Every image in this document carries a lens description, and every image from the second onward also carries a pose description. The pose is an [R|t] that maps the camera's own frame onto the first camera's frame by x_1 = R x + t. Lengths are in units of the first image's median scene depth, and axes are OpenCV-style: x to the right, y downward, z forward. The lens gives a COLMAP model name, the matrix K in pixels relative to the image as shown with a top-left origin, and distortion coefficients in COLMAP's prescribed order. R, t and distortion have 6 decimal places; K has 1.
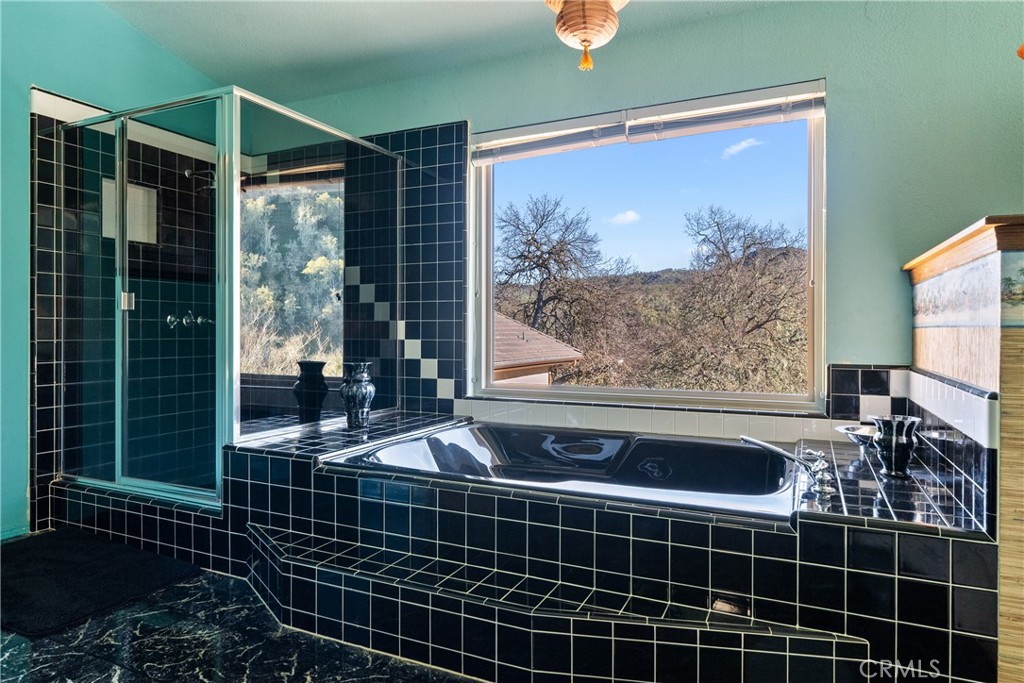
lens RADIAL K [[622.6, 0, 510.6], [0, 622.6, 334.8], [0, 0, 1]] dist [0.008397, 0.000115]
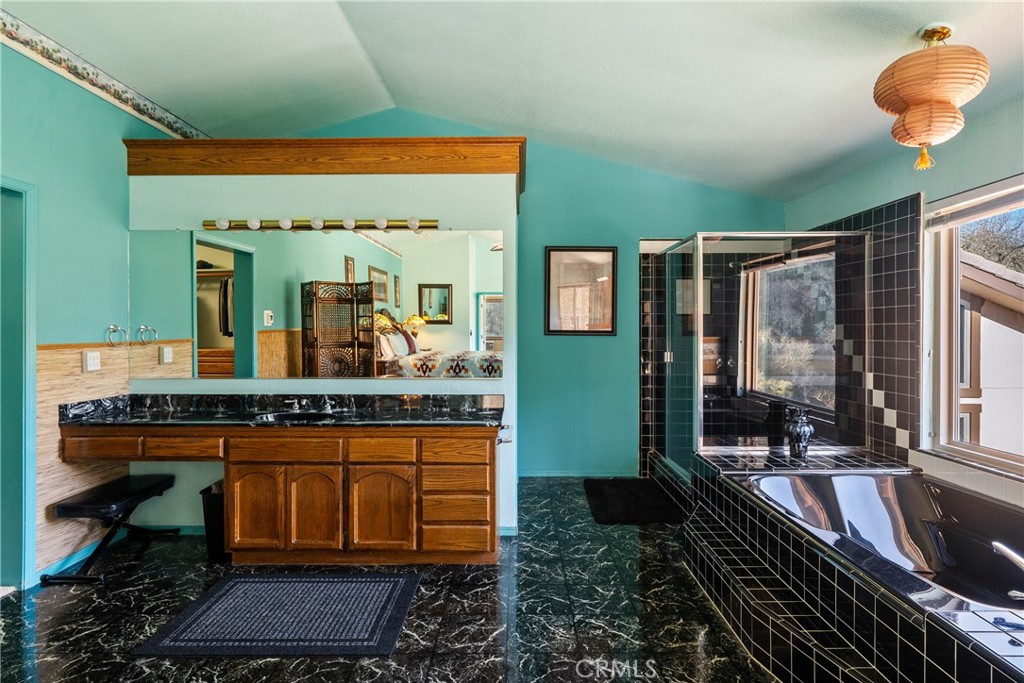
lens RADIAL K [[556.3, 0, 513.4], [0, 556.3, 339.3], [0, 0, 1]] dist [0.000806, 0.000457]
pose [[0.424017, 0.012934, -0.905562, 0.494621], [-0.003332, 0.999914, 0.012721, -0.099201], [0.905648, -0.002376, 0.424024, -0.040202]]
